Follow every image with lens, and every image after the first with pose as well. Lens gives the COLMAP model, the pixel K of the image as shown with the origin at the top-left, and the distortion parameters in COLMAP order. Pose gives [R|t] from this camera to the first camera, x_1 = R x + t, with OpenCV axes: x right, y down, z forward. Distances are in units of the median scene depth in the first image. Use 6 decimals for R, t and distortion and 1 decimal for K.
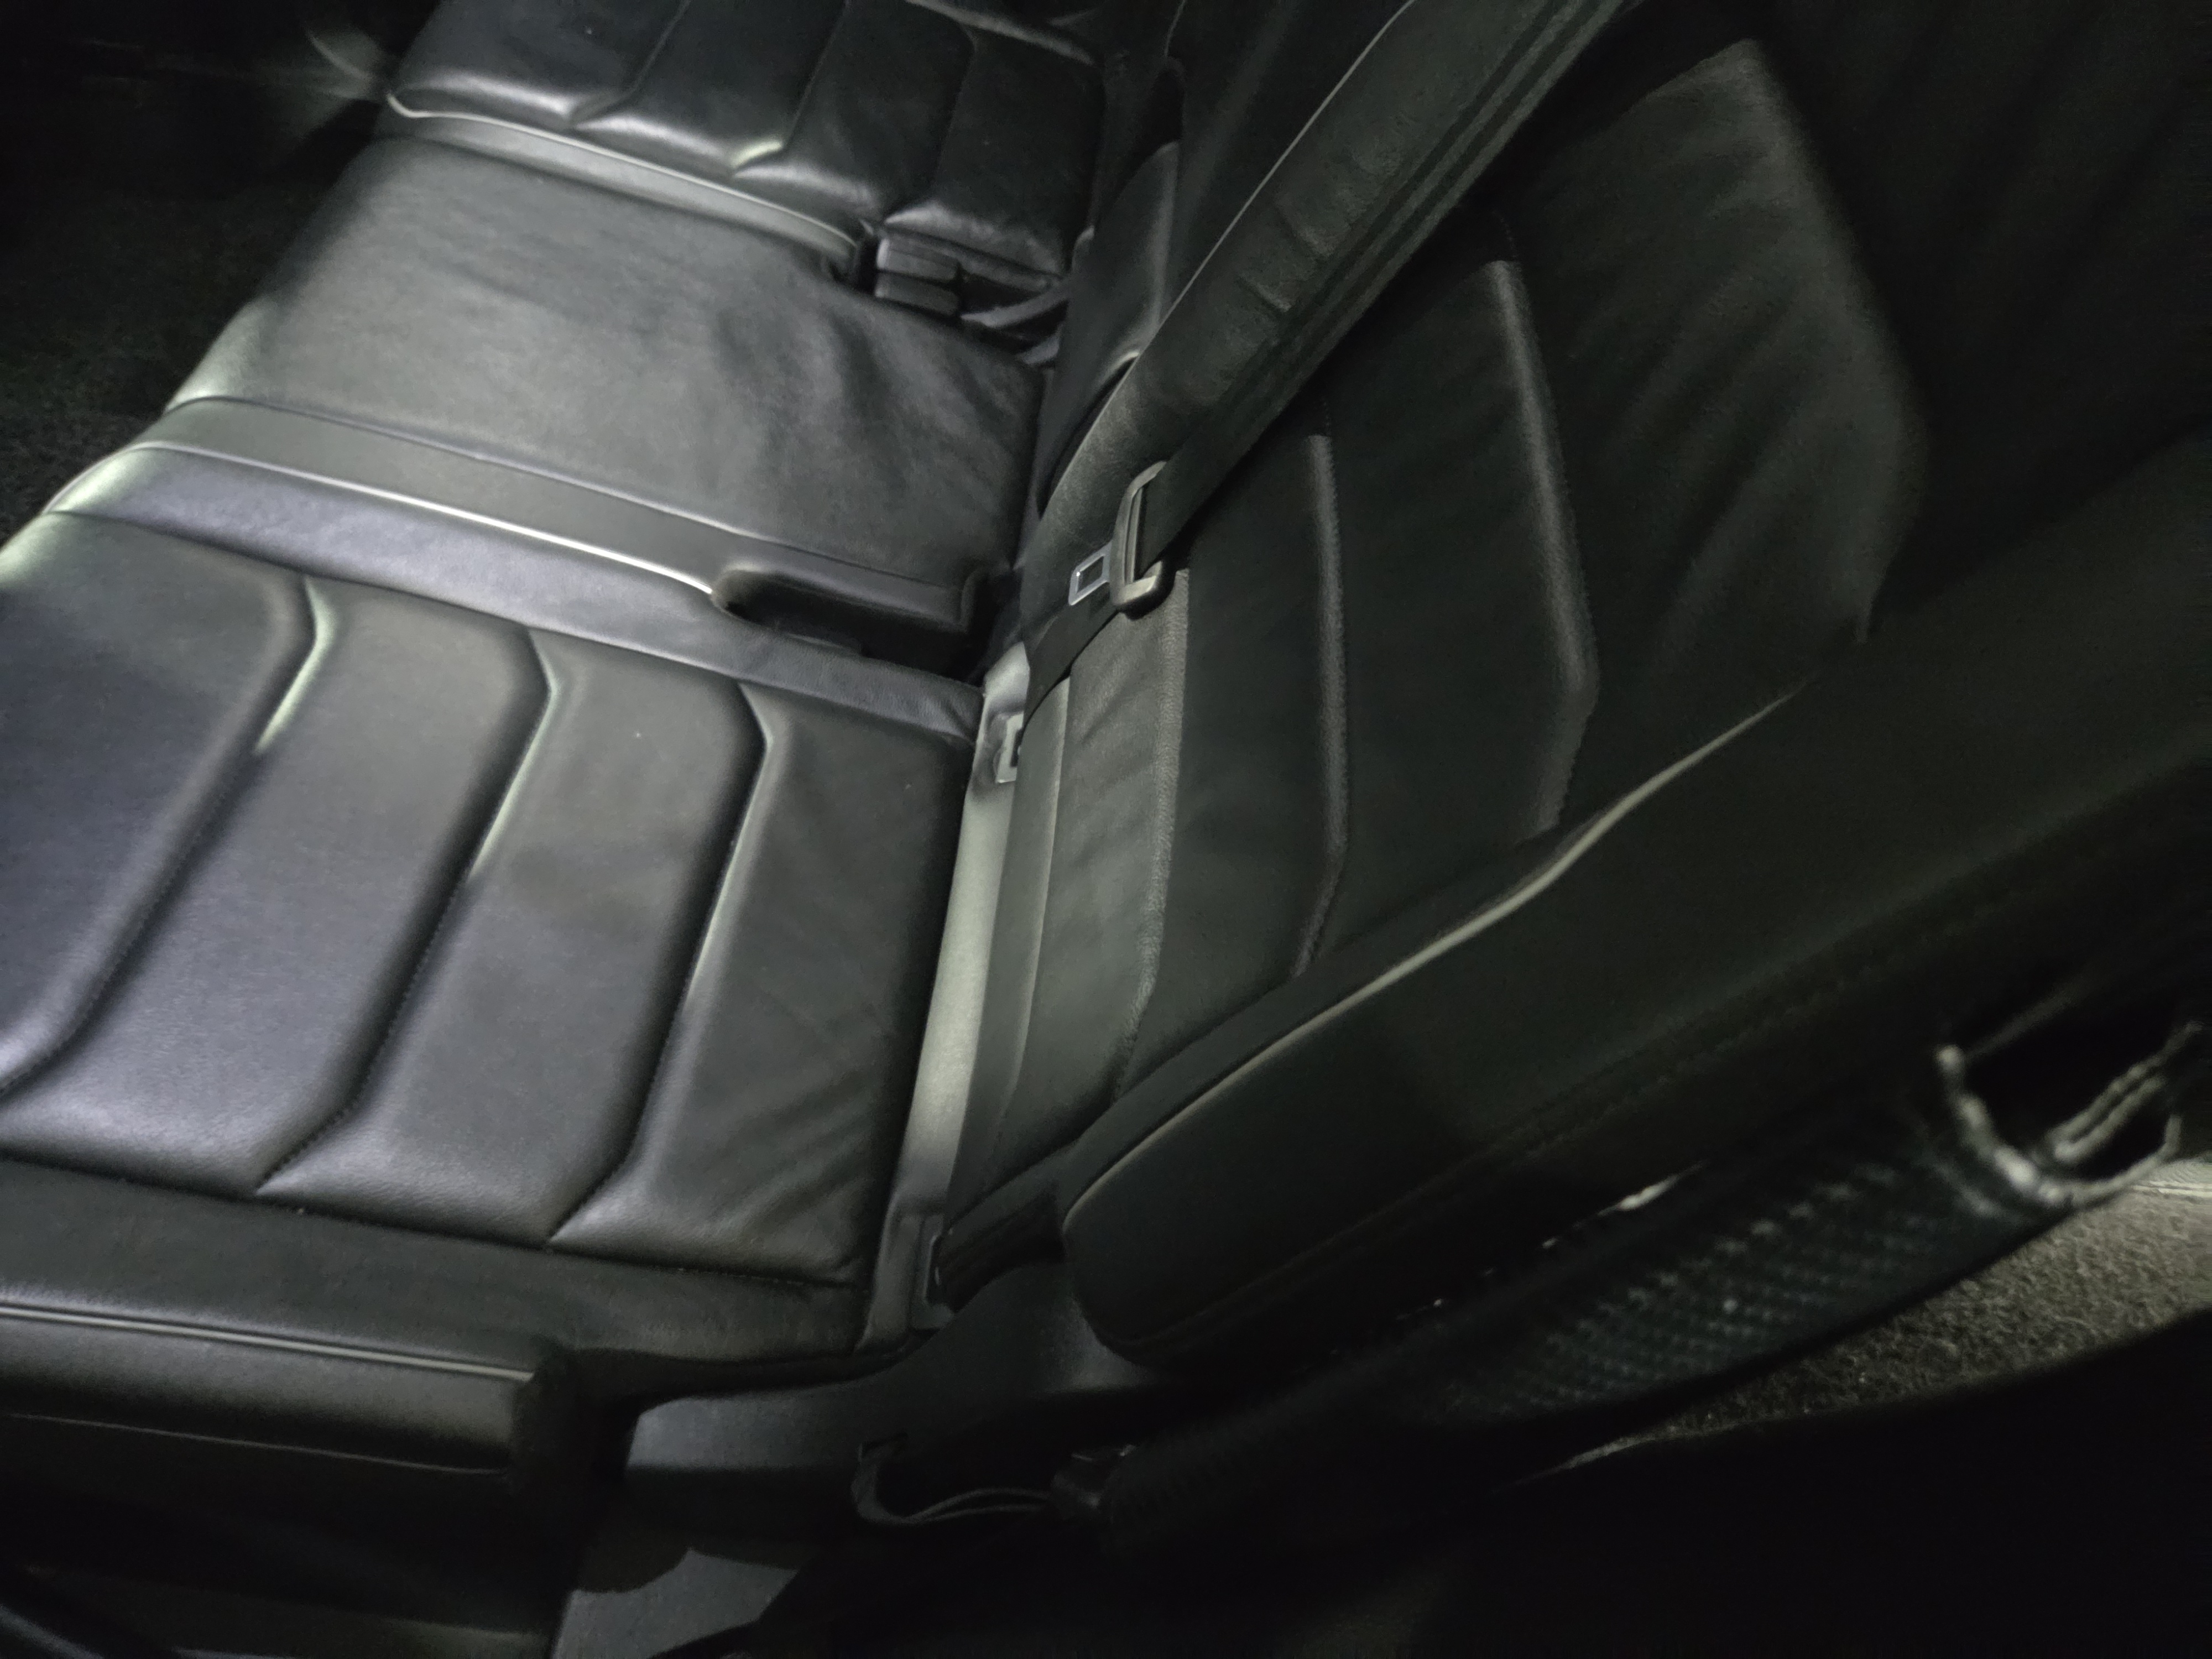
lens RADIAL K [[1504.8, 0, 1089.8], [0, 1504.8, 835.0], [0, 0, 1]] dist [0.057511, -0.057387]
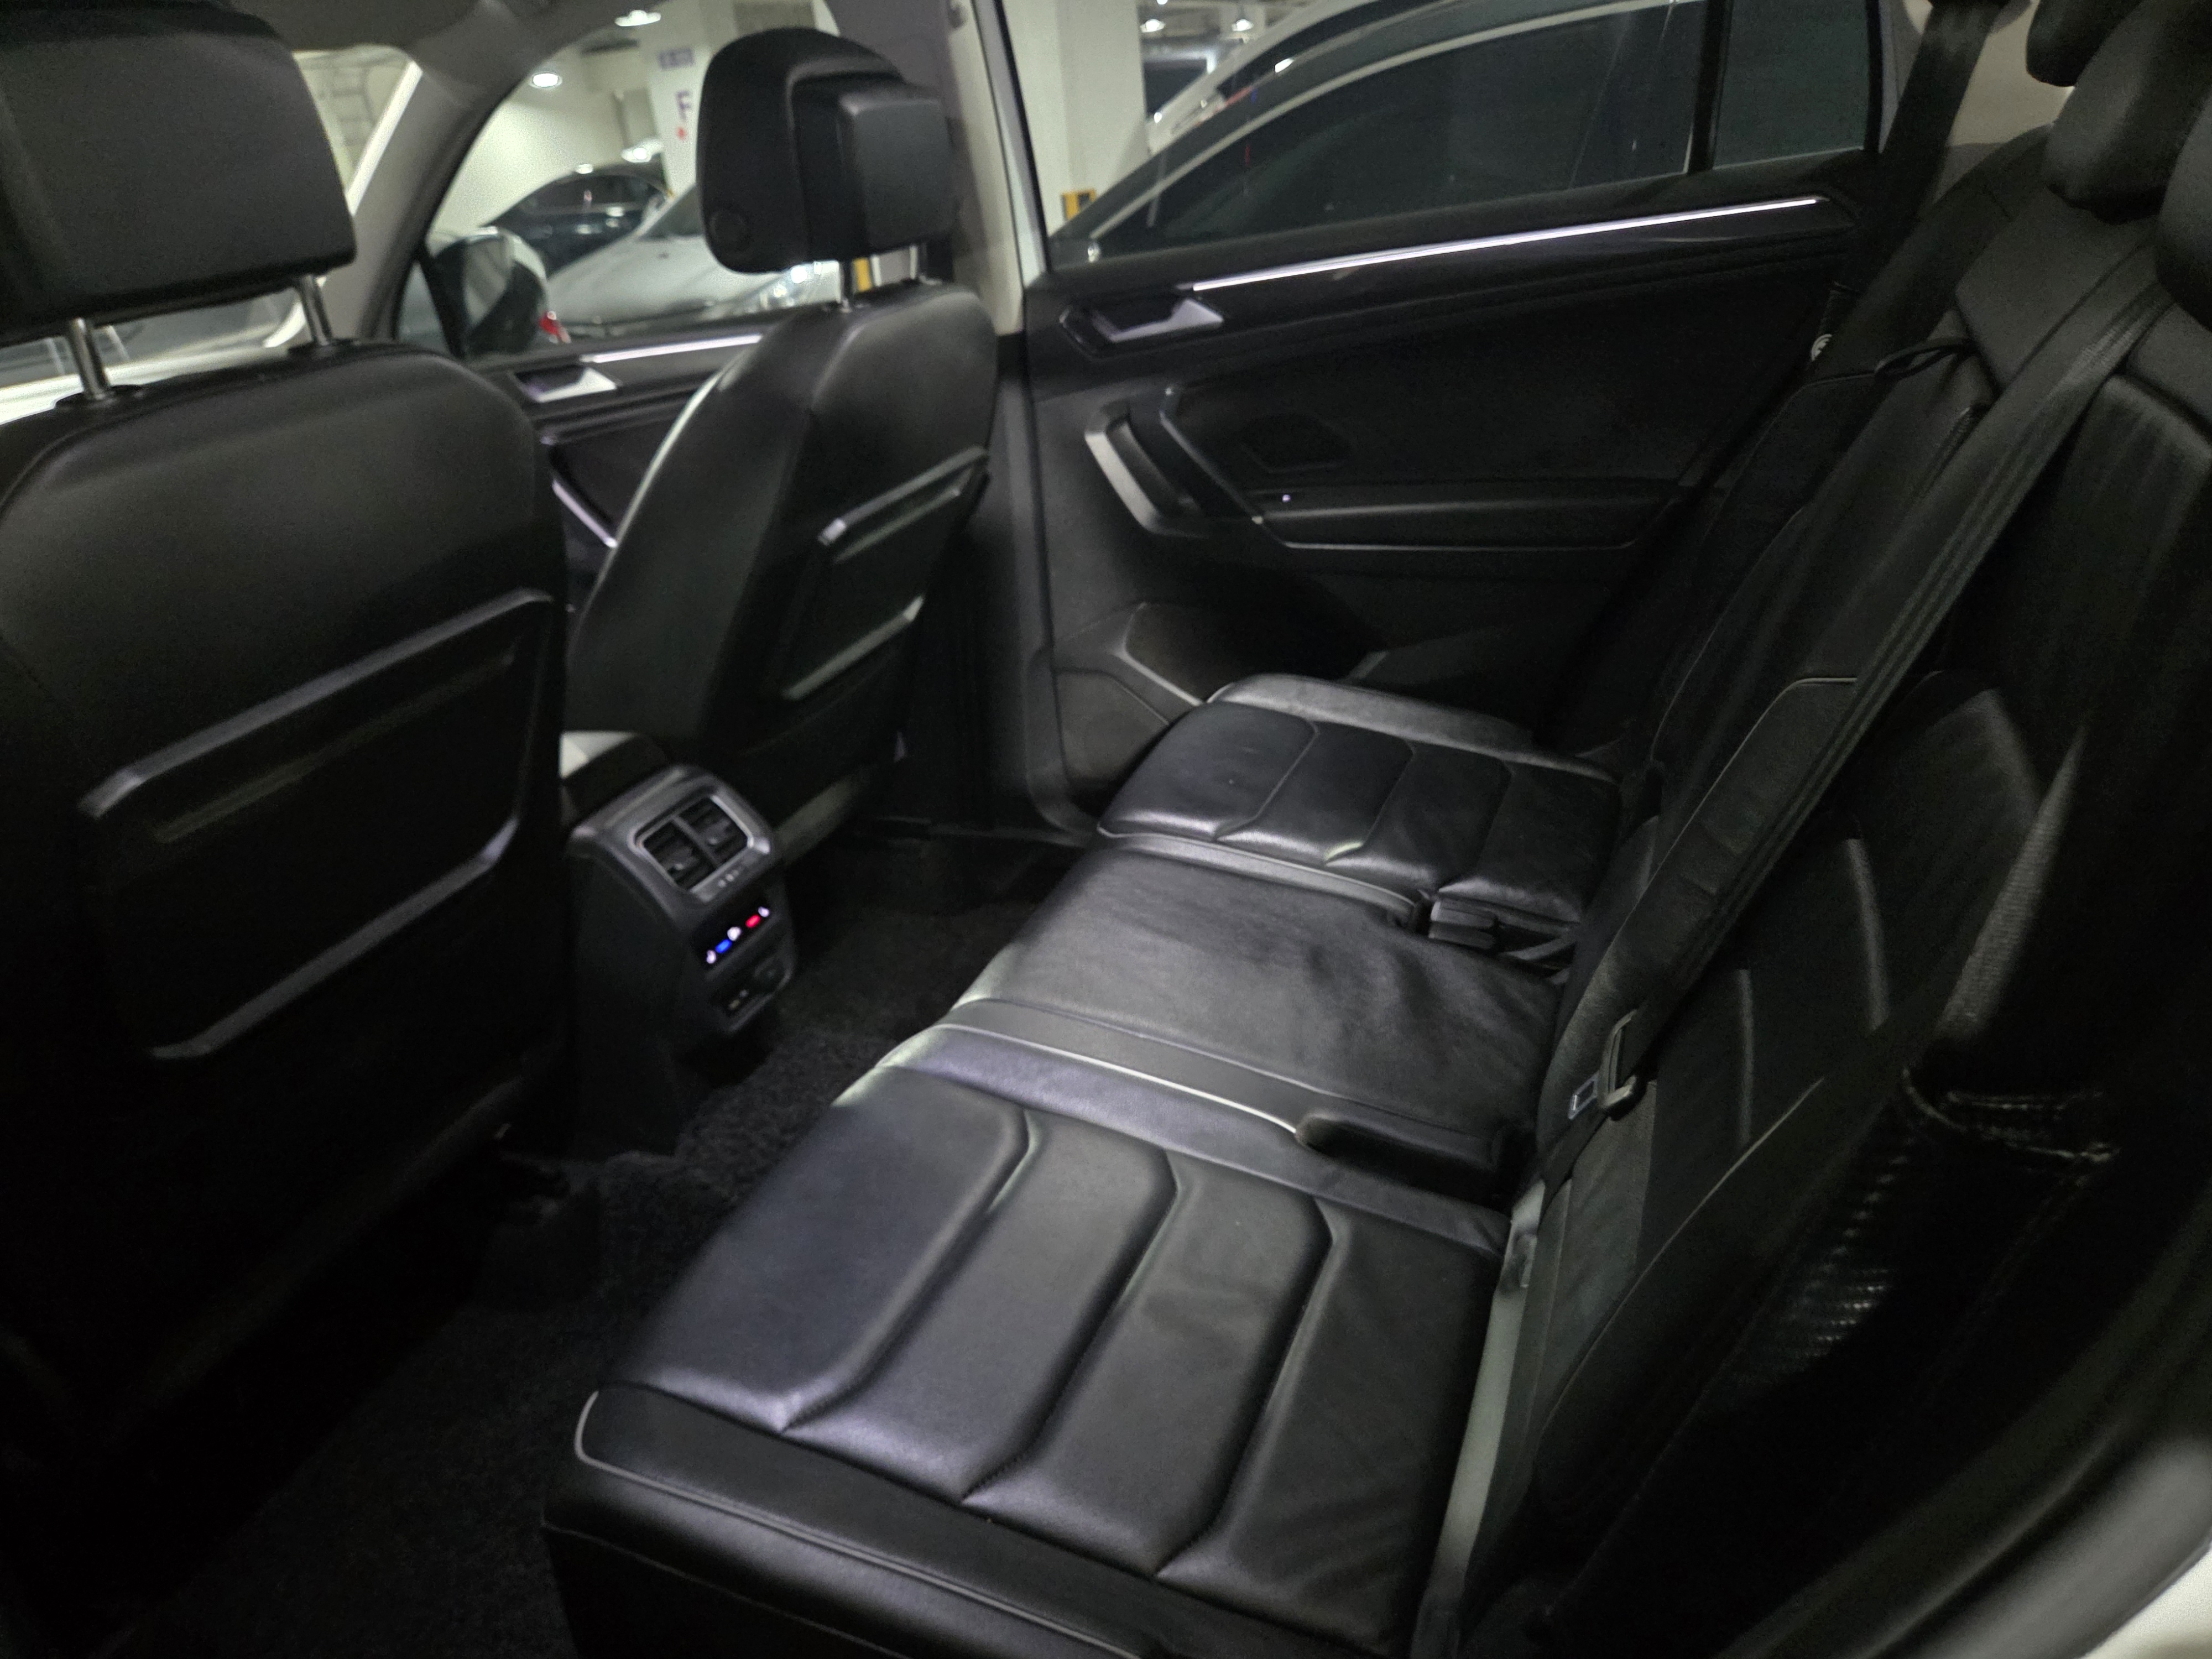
lens RADIAL K [[1504.8, 0, 1096.2], [0, 1504.8, 816.6], [0, 0, 1]] dist [0.057511, -0.057387]
pose [[0.934778, -0.060002, -0.350130, 0.063422], [-0.108244, 0.890648, -0.441621, 0.190149], [0.338340, 0.450717, 0.826063, -0.266003]]
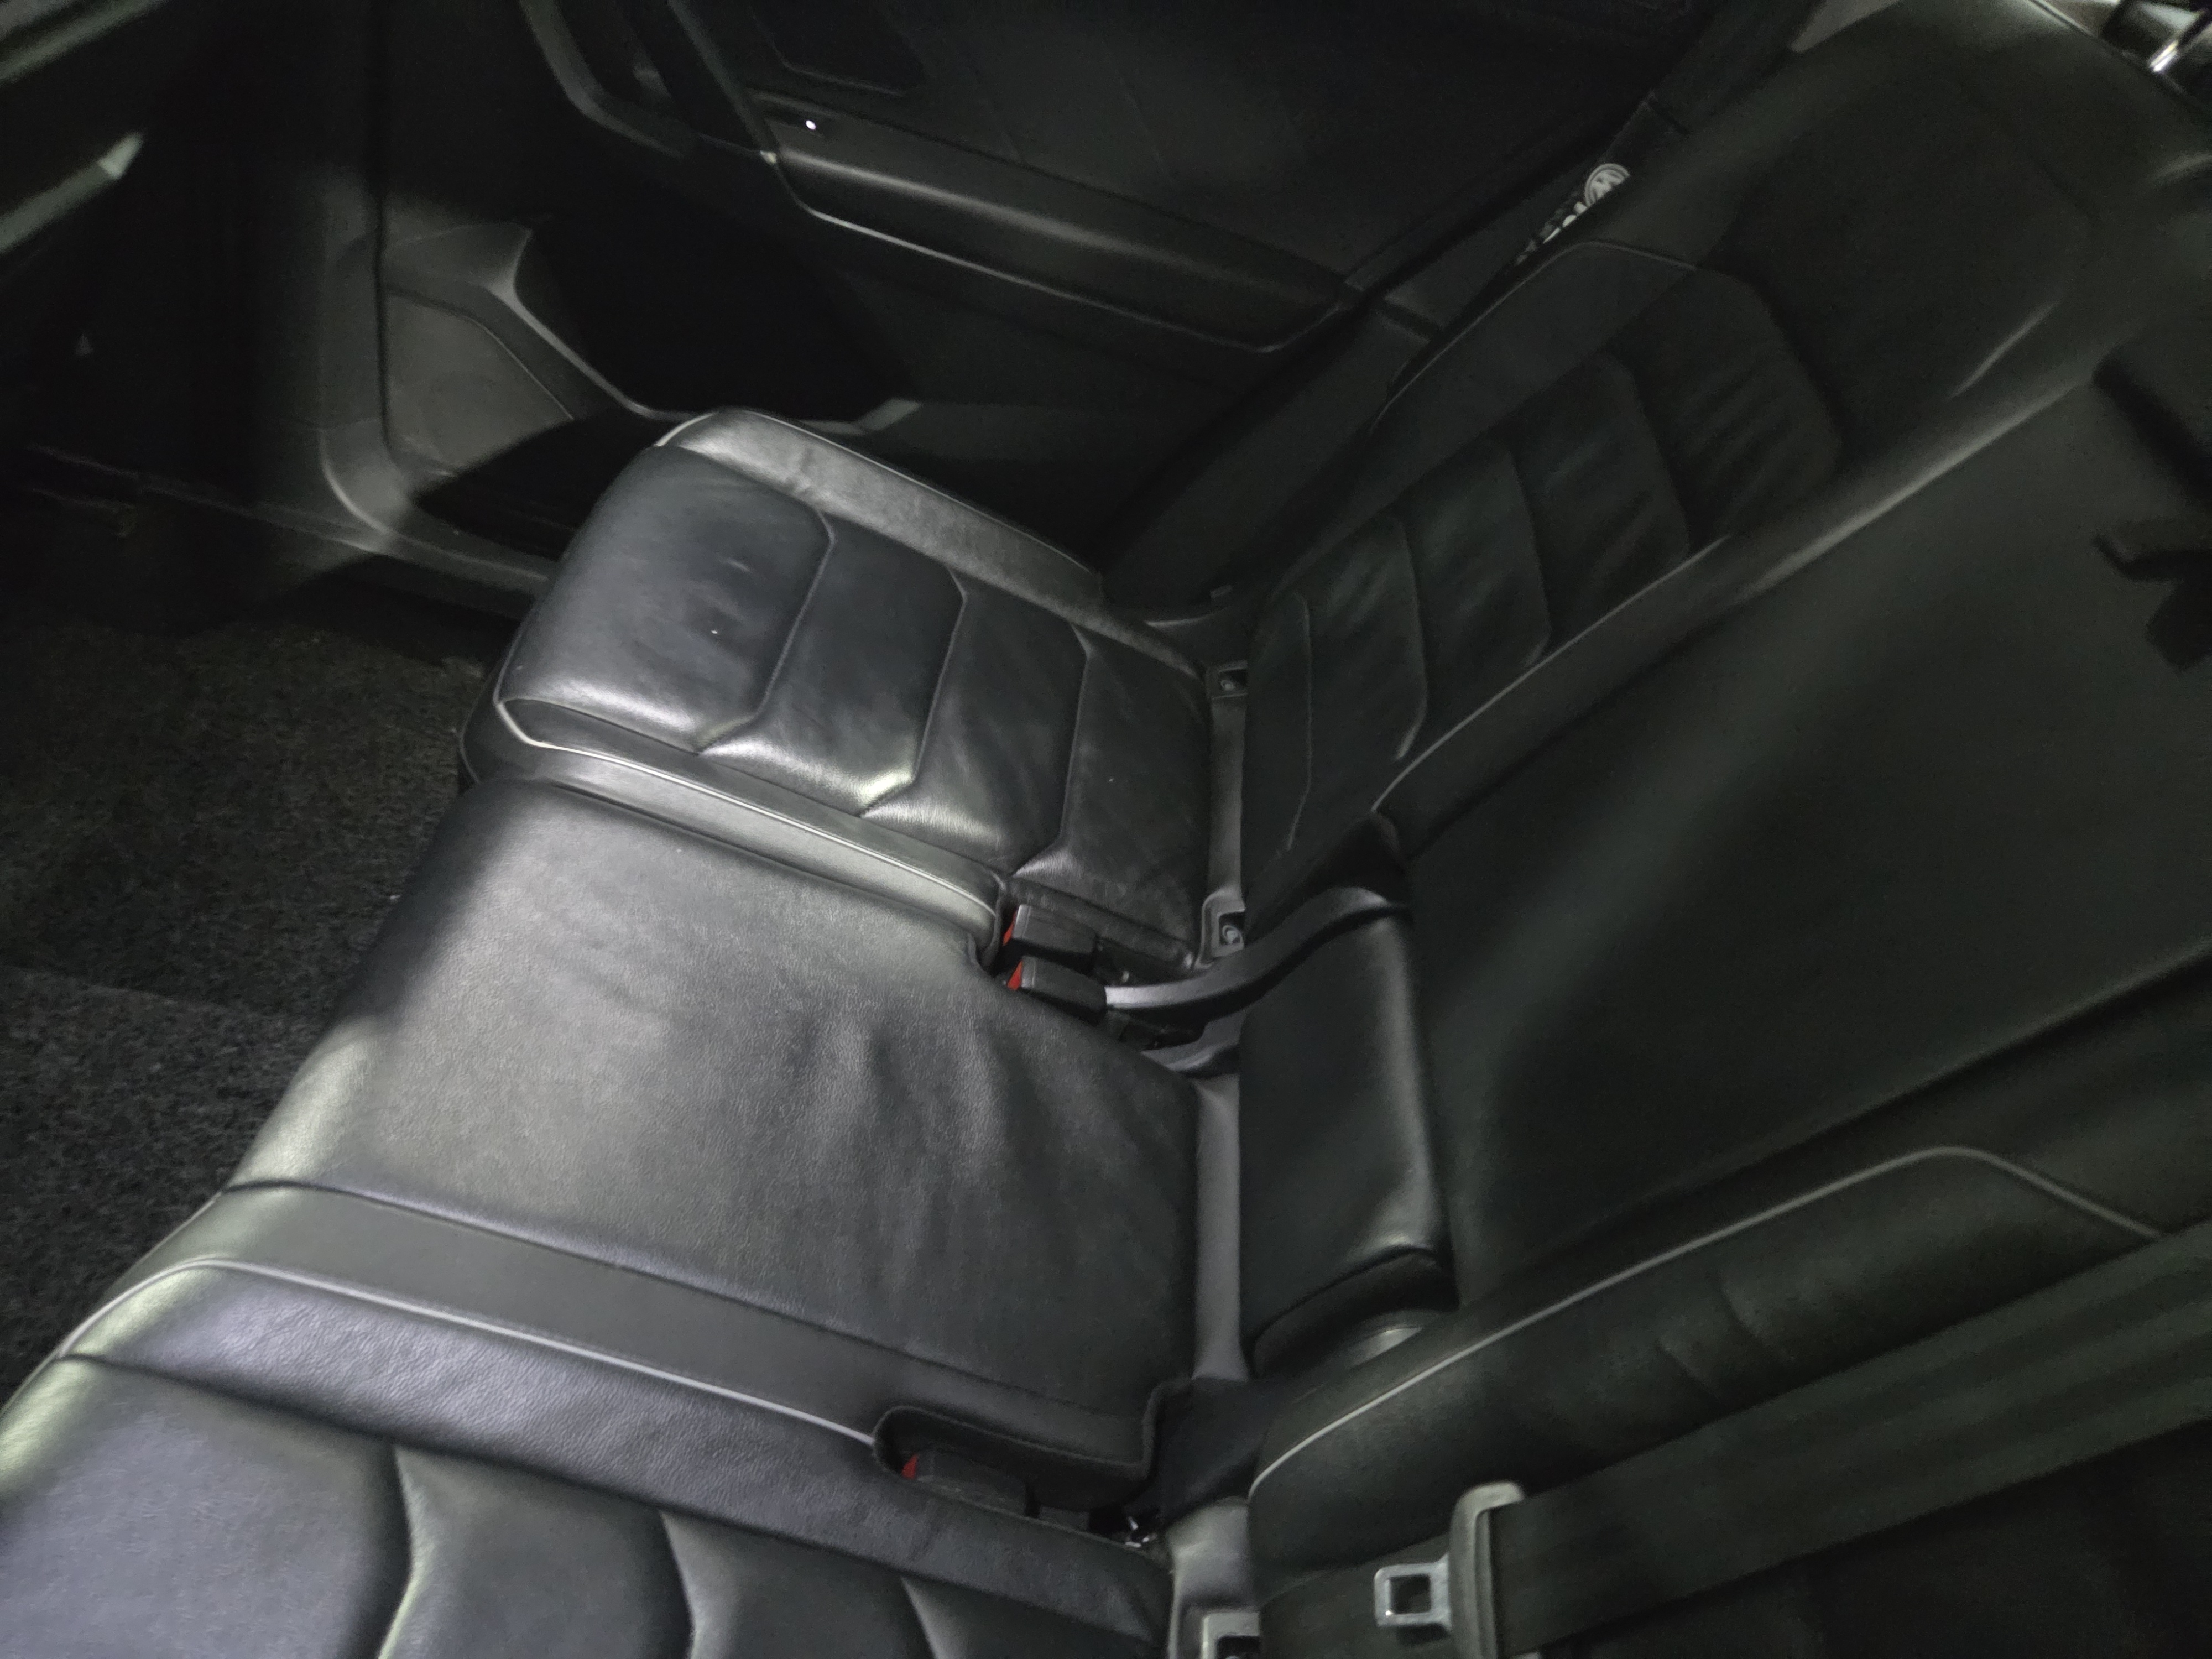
lens RADIAL K [[1504.8, 0, 1112.8], [0, 1504.8, 890.2], [0, 0, 1]] dist [0.057511, -0.057387]
pose [[0.985740, 0.110149, 0.127219, -0.252429], [-0.089073, 0.982946, -0.160883, -0.327504], [-0.142771, 0.147257, 0.978740, 0.111654]]
